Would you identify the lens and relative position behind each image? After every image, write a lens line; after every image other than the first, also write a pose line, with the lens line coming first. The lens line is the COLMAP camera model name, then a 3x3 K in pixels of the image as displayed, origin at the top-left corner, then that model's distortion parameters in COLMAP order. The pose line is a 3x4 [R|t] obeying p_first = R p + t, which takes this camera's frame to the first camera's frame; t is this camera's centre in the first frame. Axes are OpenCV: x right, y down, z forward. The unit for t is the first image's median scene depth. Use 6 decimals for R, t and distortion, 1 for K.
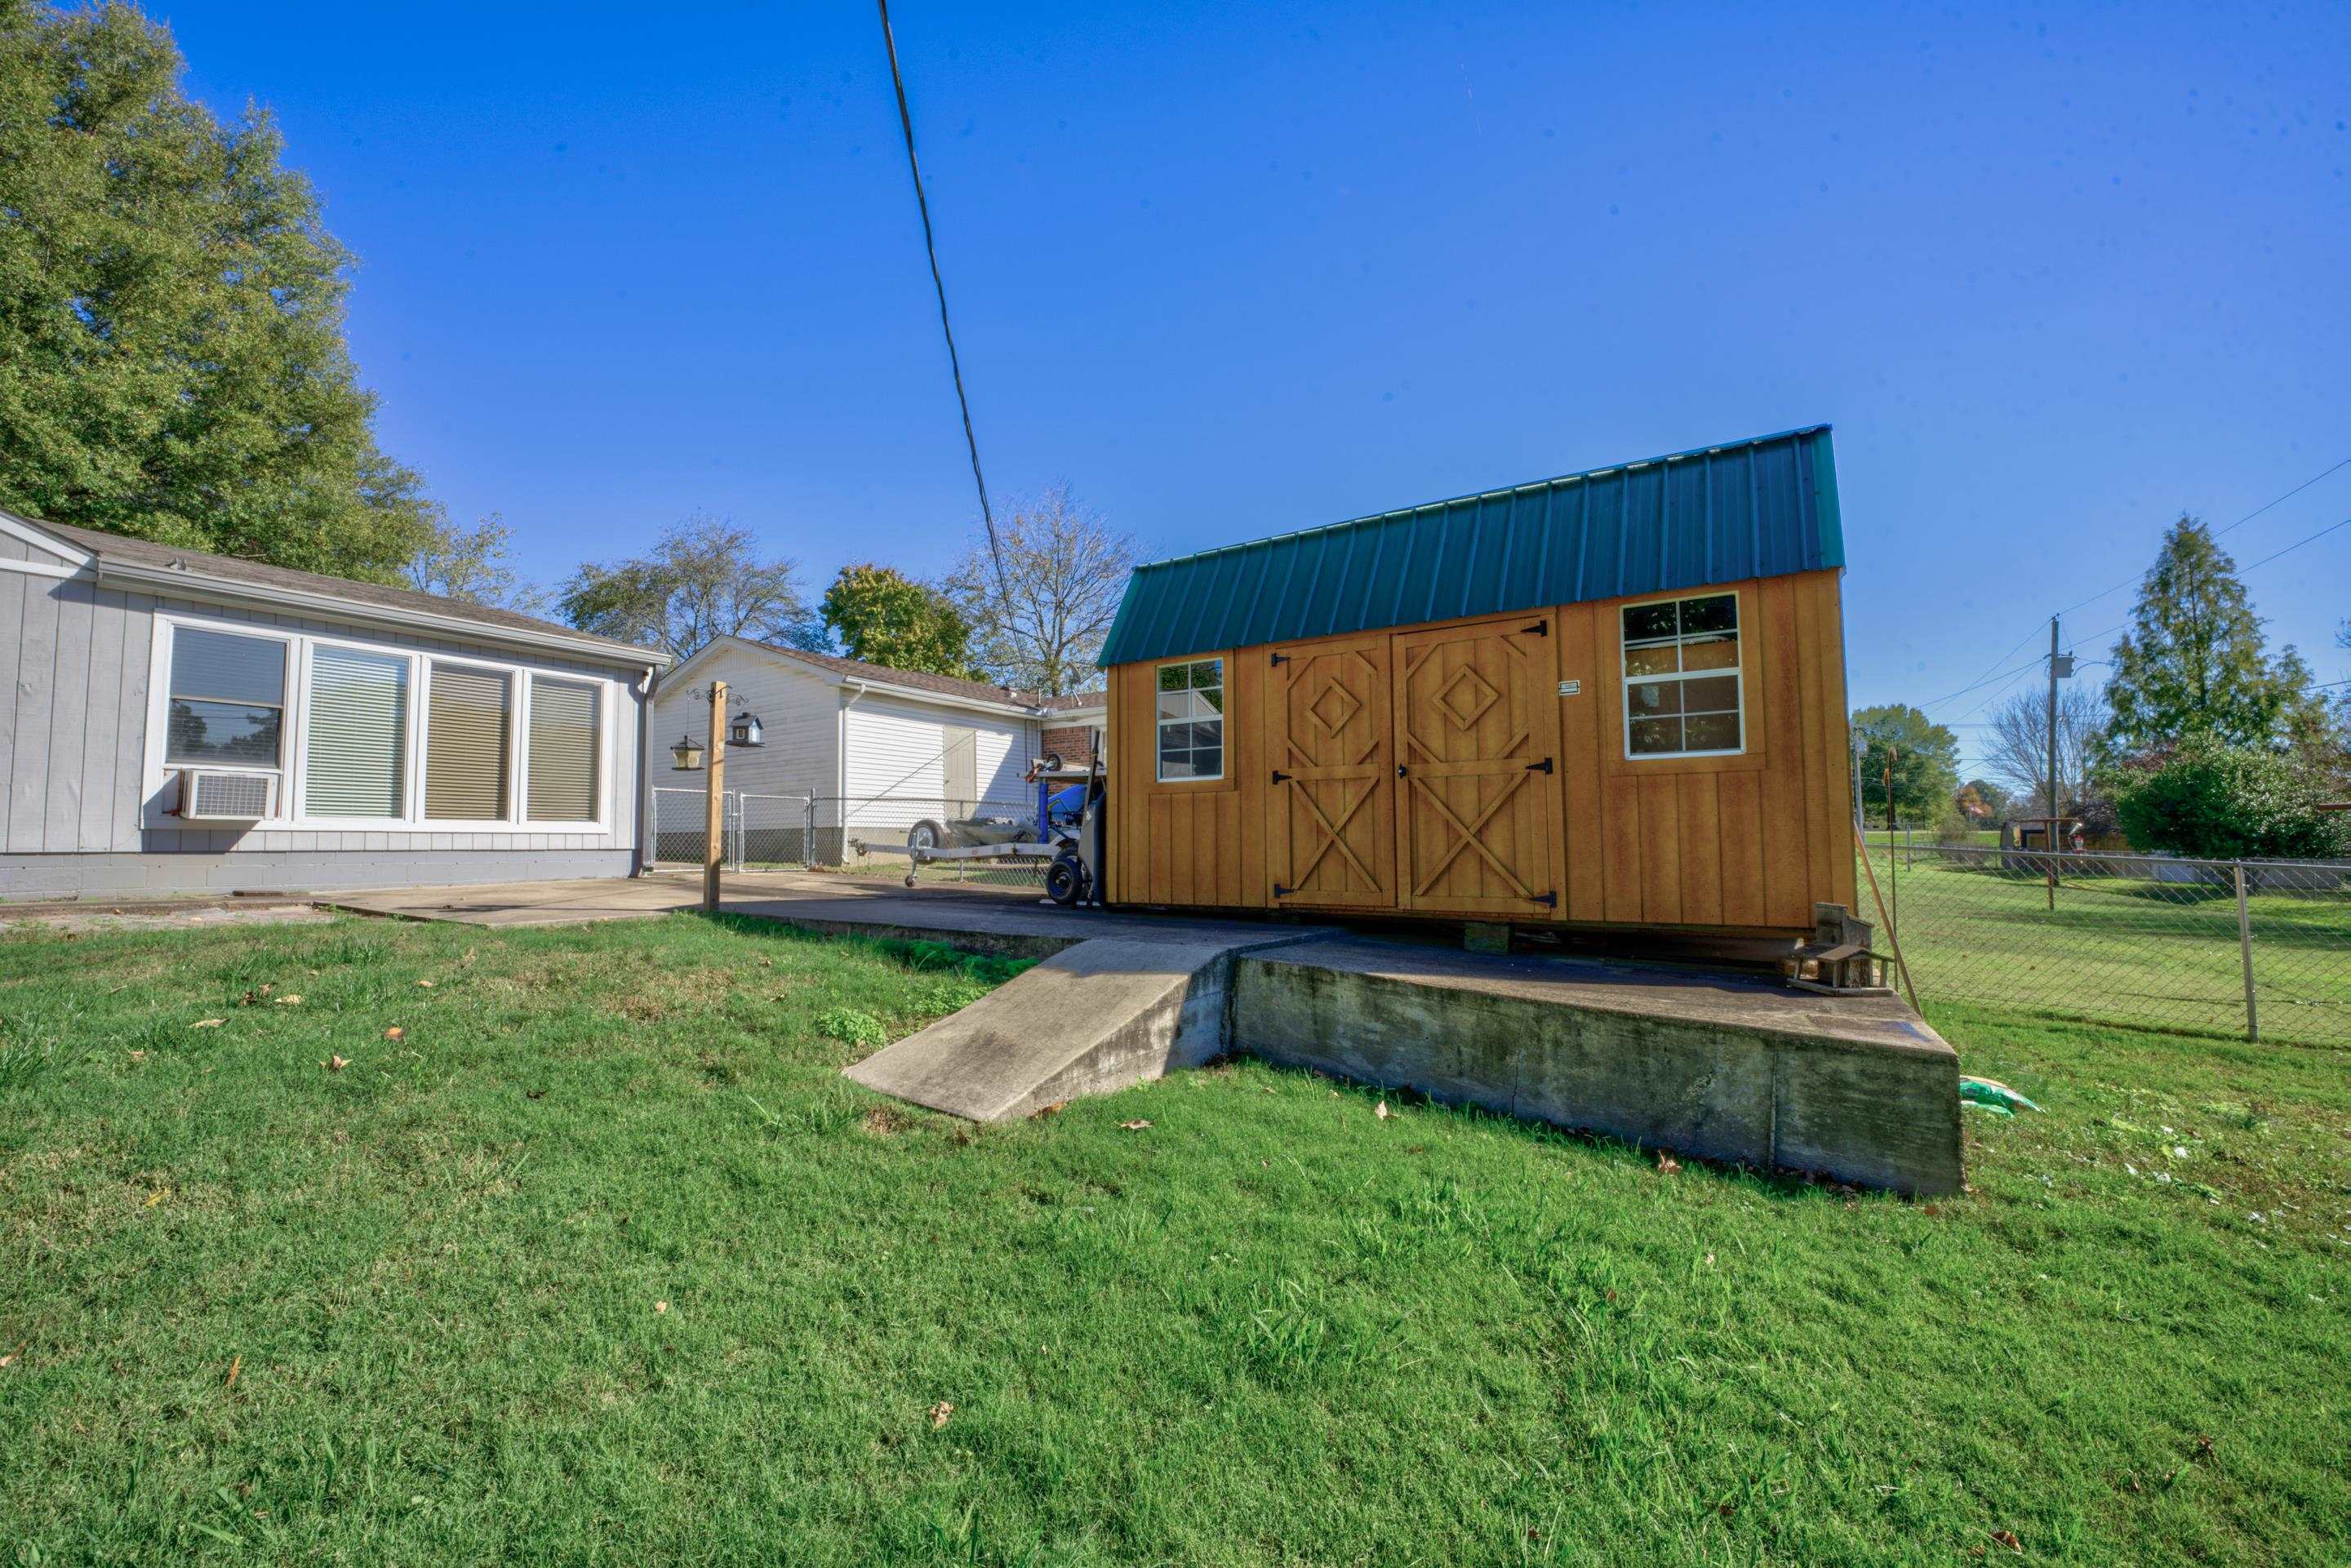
lens RADIAL K [[936.4, 0, 1178.9], [0, 936.4, 783.8], [0, 0, 1]] dist [-0.019600, 0.000083]
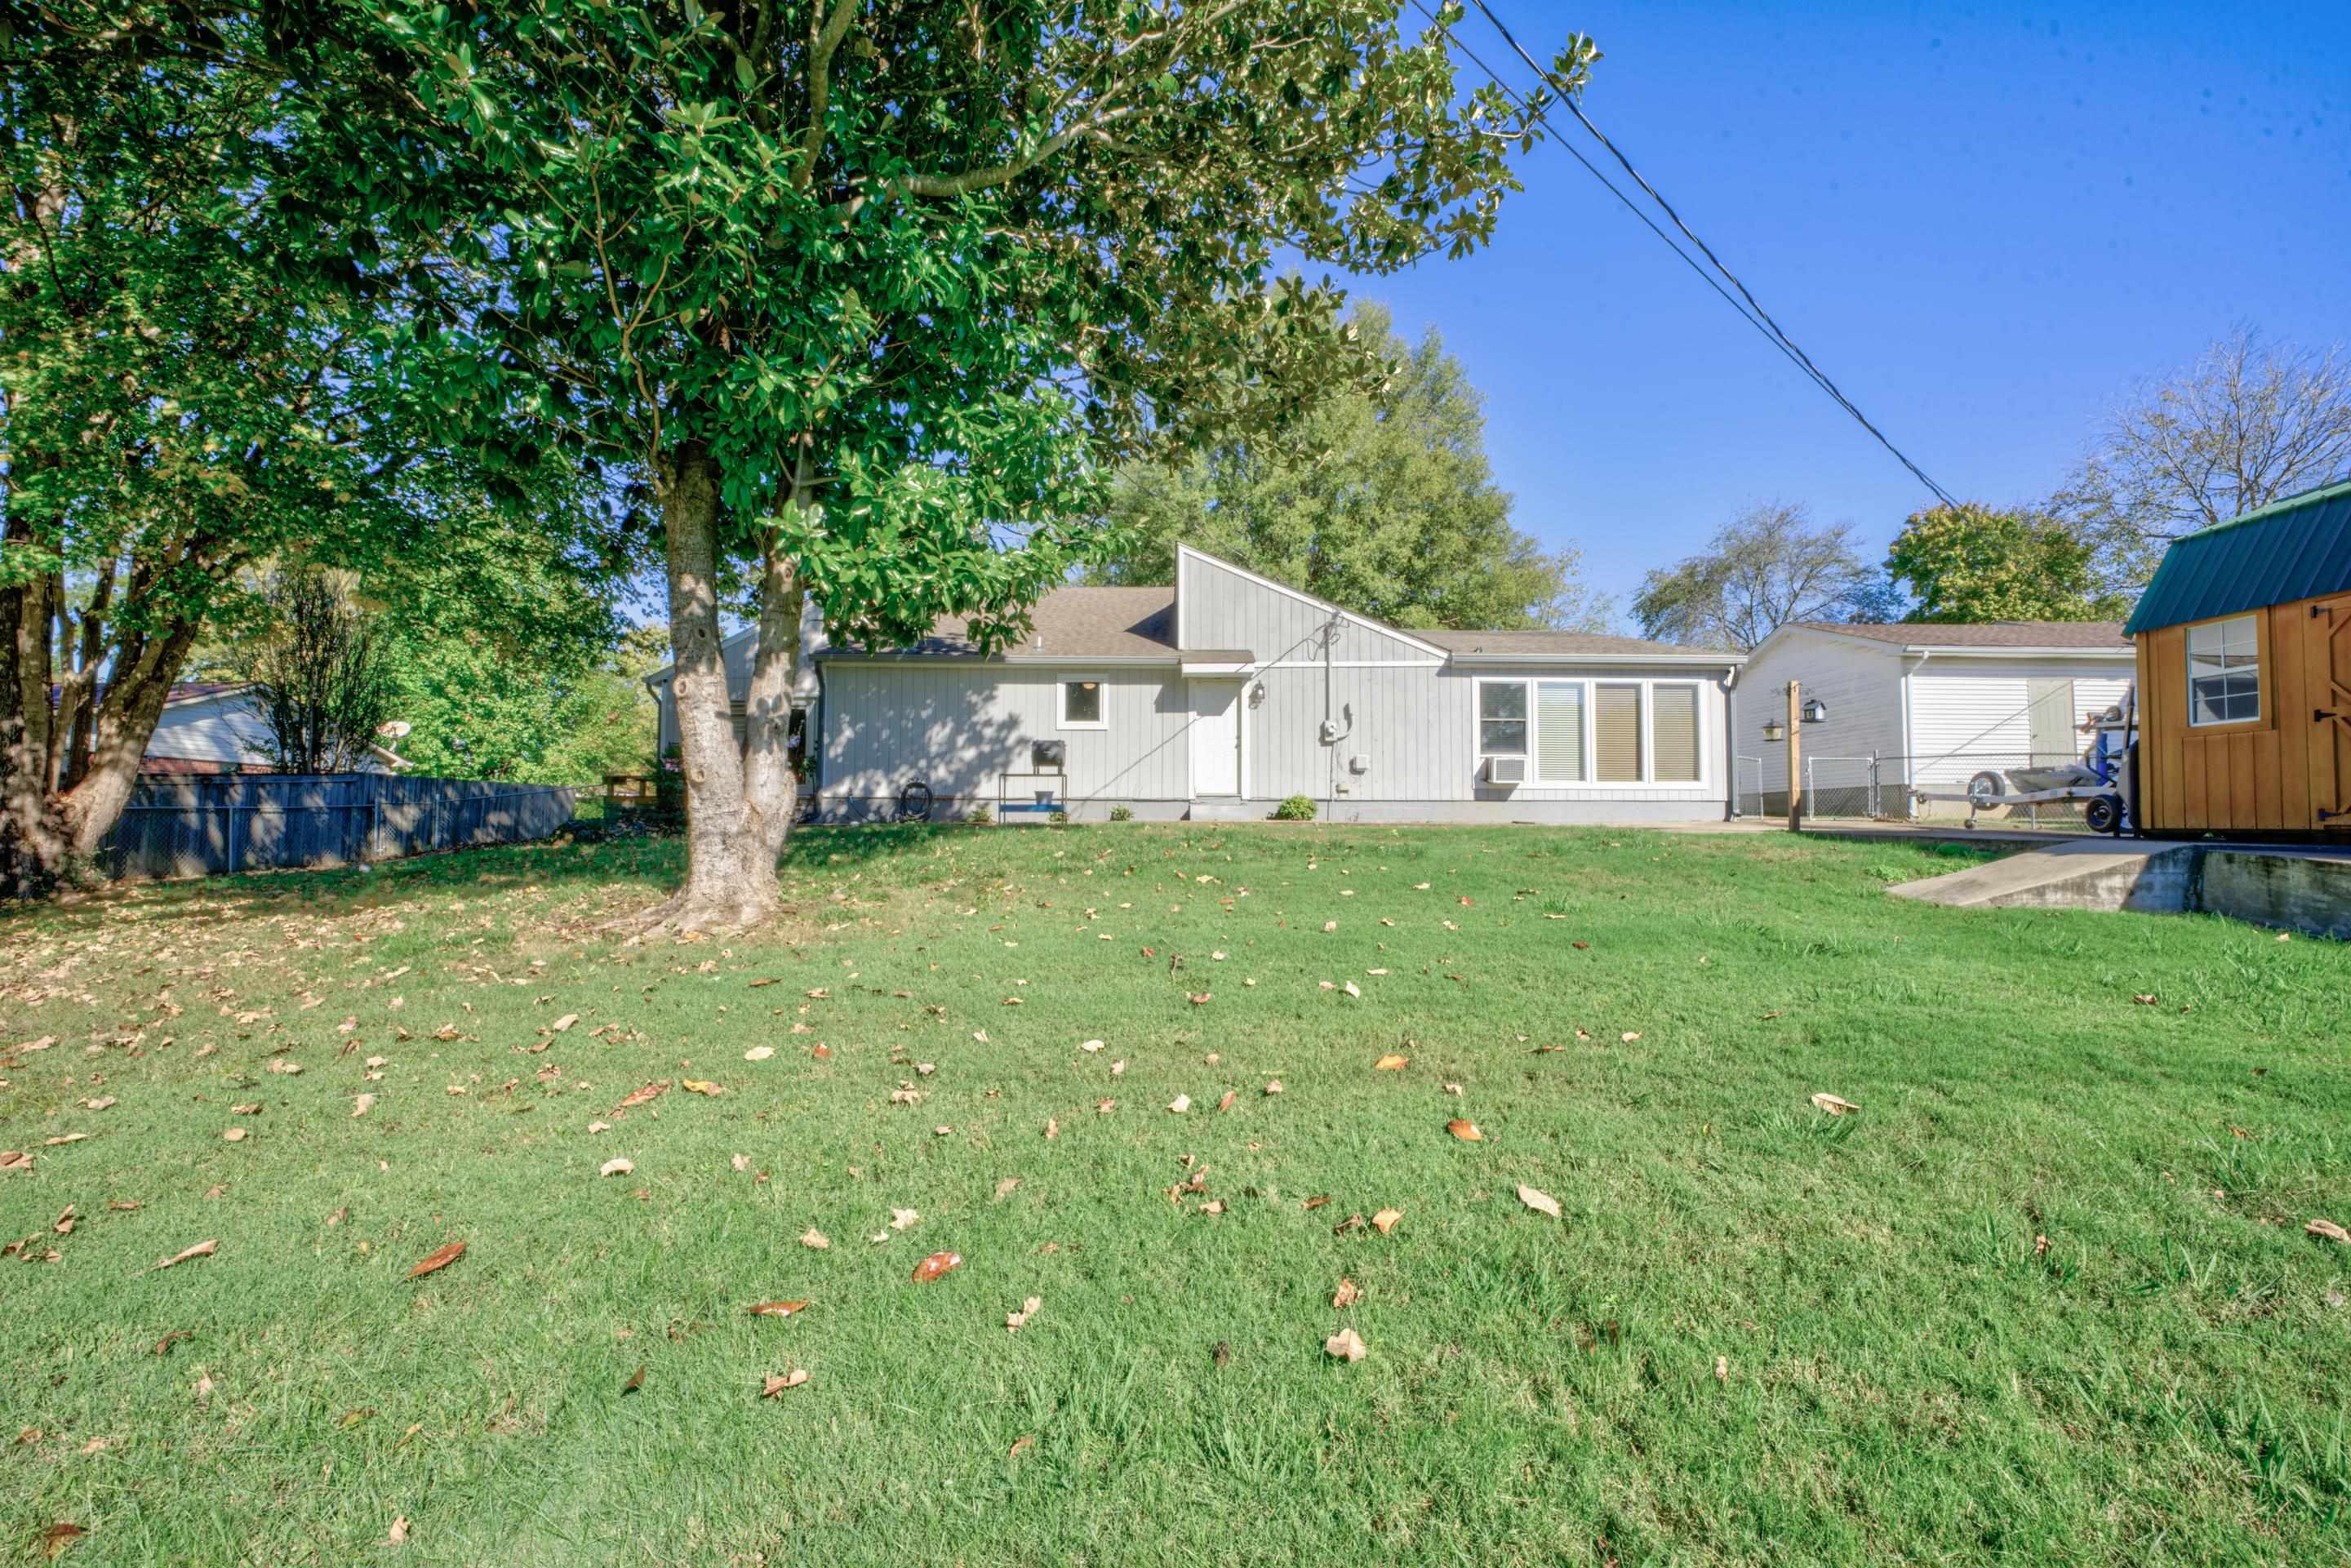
lens RADIAL K [[936.4, 0, 1178.3], [0, 936.4, 788.4], [0, 0, 1]] dist [-0.019600, 0.000083]
pose [[0.513565, -0.019282, -0.857834, 0.182260], [0.048606, 0.998796, 0.006649, 0.003811], [0.856673, -0.045111, 0.513884, -0.409475]]
